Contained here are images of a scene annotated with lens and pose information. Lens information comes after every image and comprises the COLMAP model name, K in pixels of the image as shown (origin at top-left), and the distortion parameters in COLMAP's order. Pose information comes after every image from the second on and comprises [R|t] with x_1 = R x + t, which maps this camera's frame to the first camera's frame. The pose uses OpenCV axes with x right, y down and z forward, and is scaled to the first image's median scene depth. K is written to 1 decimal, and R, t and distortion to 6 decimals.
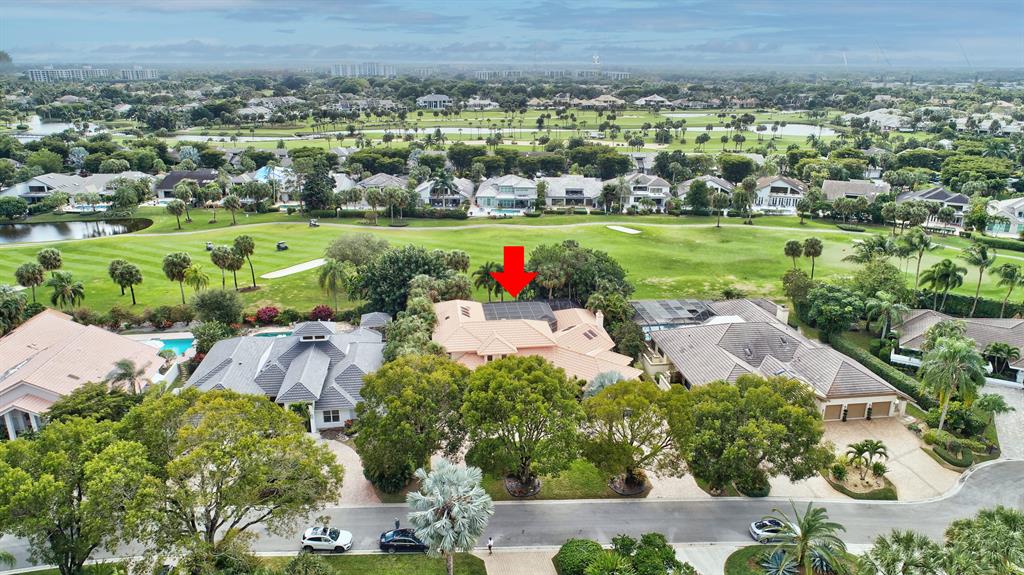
lens RADIAL K [[685.0, 0, 512.0], [0, 685.0, 287.5], [0, 0, 1]] dist [-0.002012, -0.002044]
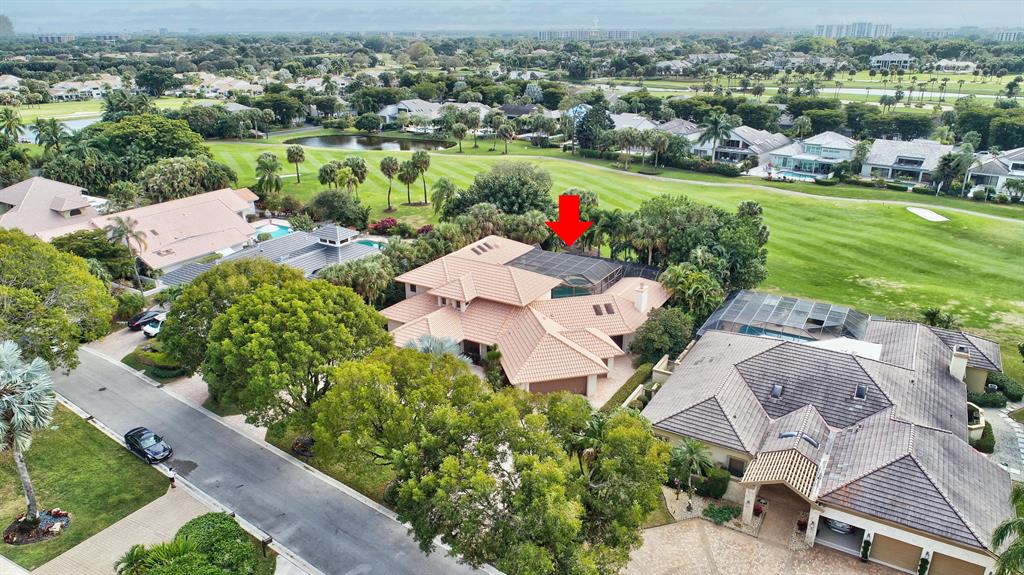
lens RADIAL K [[685.0, 0, 512.0], [0, 685.0, 287.5], [0, 0, 1]] dist [-0.002012, -0.002044]
pose [[0.784149, 0.212808, -0.582944, 0.213956], [-0.186519, 0.976752, 0.105674, -0.006125], [0.591880, 0.025866, 0.805611, 0.164552]]
